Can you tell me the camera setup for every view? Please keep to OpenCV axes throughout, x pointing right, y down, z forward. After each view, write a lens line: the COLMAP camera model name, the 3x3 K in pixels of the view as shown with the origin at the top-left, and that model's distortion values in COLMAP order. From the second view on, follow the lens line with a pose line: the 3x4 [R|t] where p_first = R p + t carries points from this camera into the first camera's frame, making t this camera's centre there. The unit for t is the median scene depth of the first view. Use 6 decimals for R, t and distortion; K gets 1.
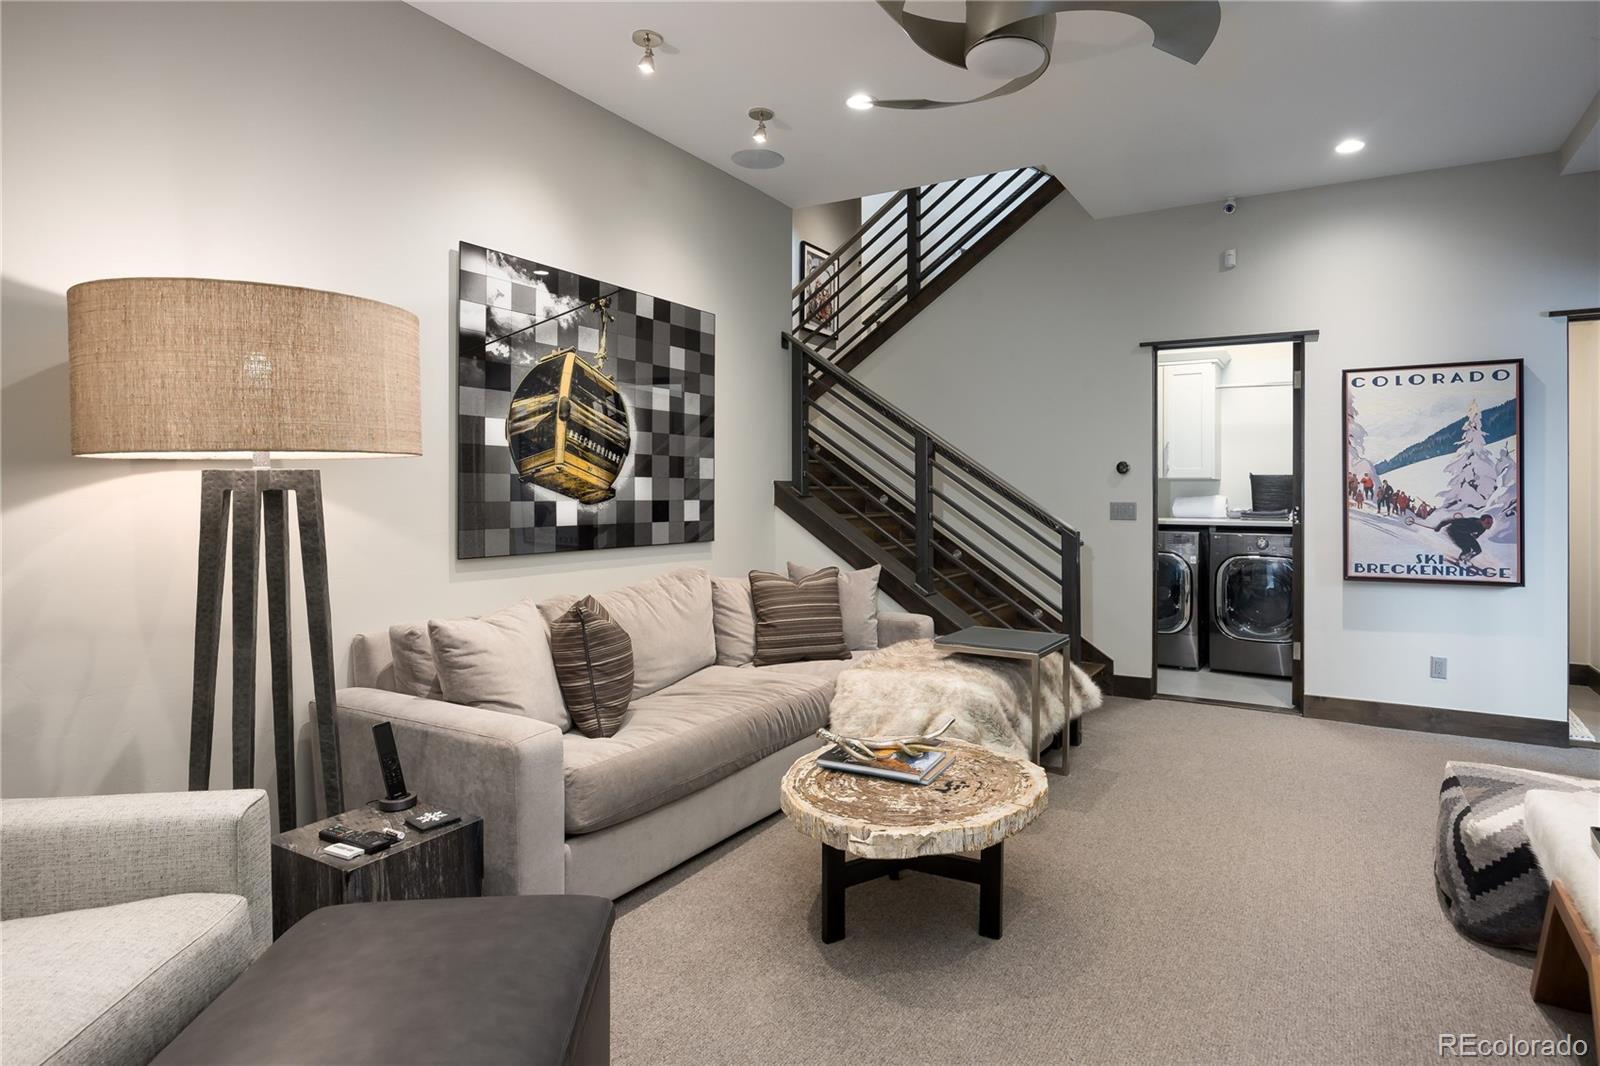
lens RADIAL K [[890.5, 0, 799.6], [0, 890.5, 496.5], [0, 0, 1]] dist [-0.000363, -0.000027]
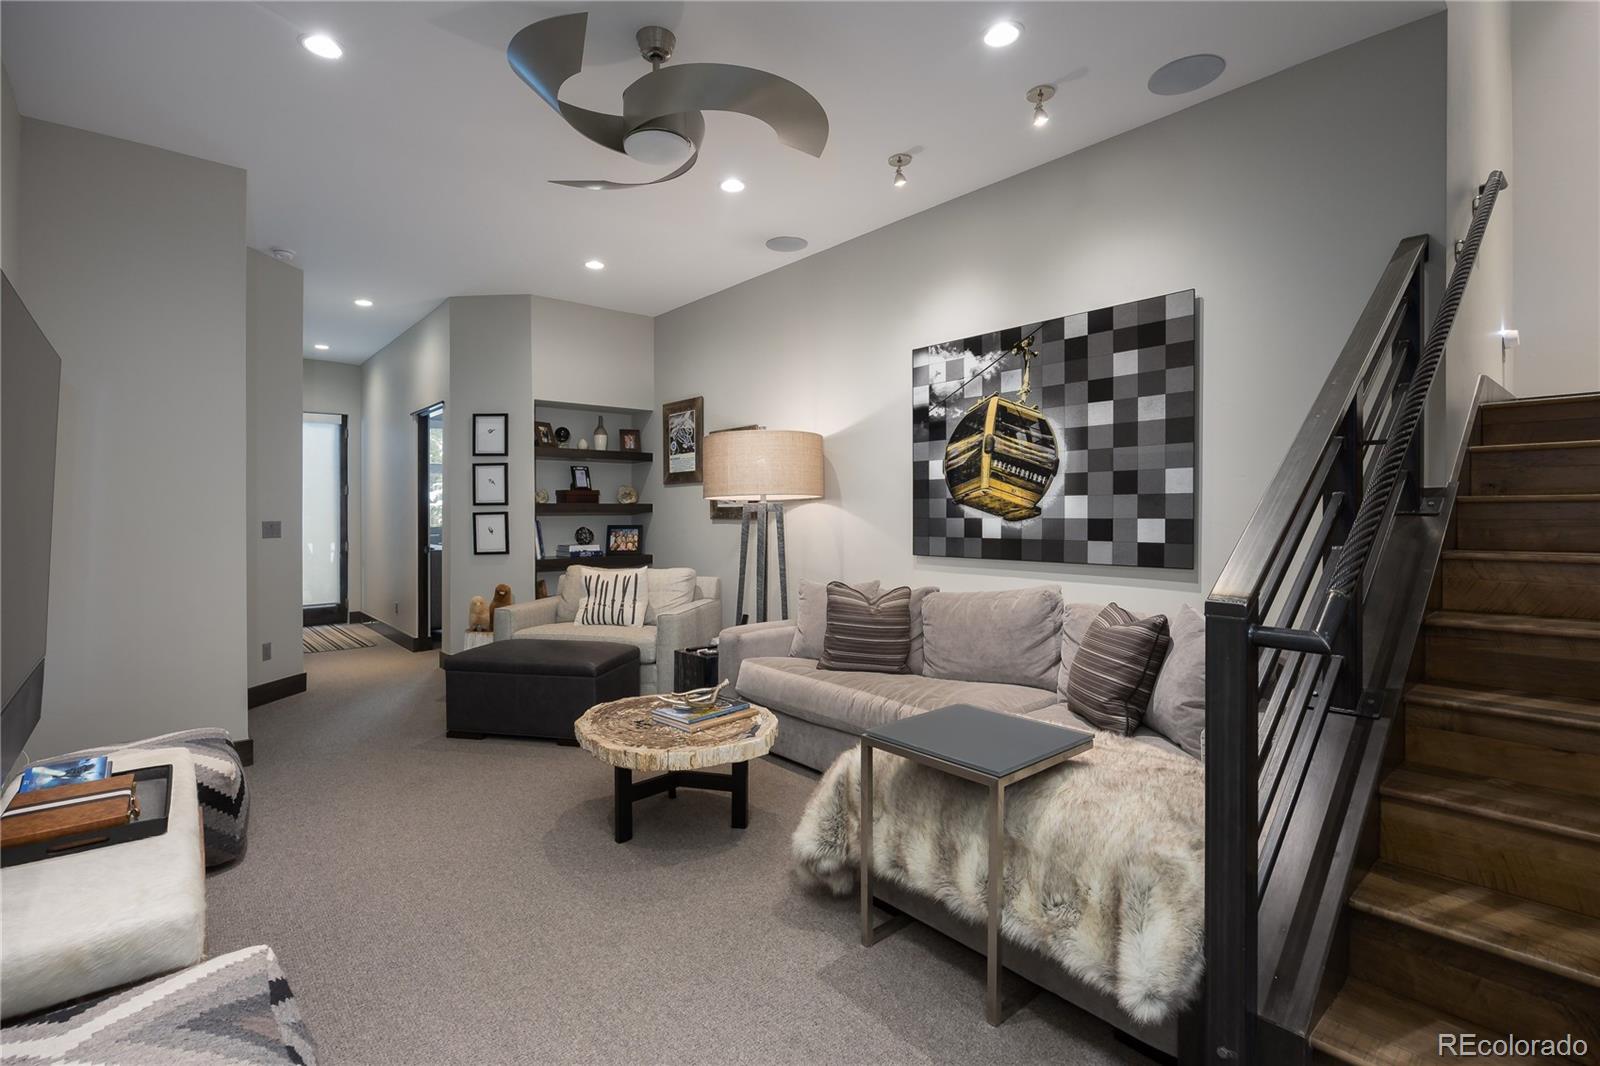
lens RADIAL K [[735.7, 0, 798.9], [0, 735.7, 513.3], [0, 0, 1]] dist [-0.000448, -0.000017]
pose [[-0.305551, 0.002144, -0.952173, 0.784079], [0.001485, 0.999997, 0.001775, -0.003689], [0.952175, -0.000872, -0.305553, 1.044974]]
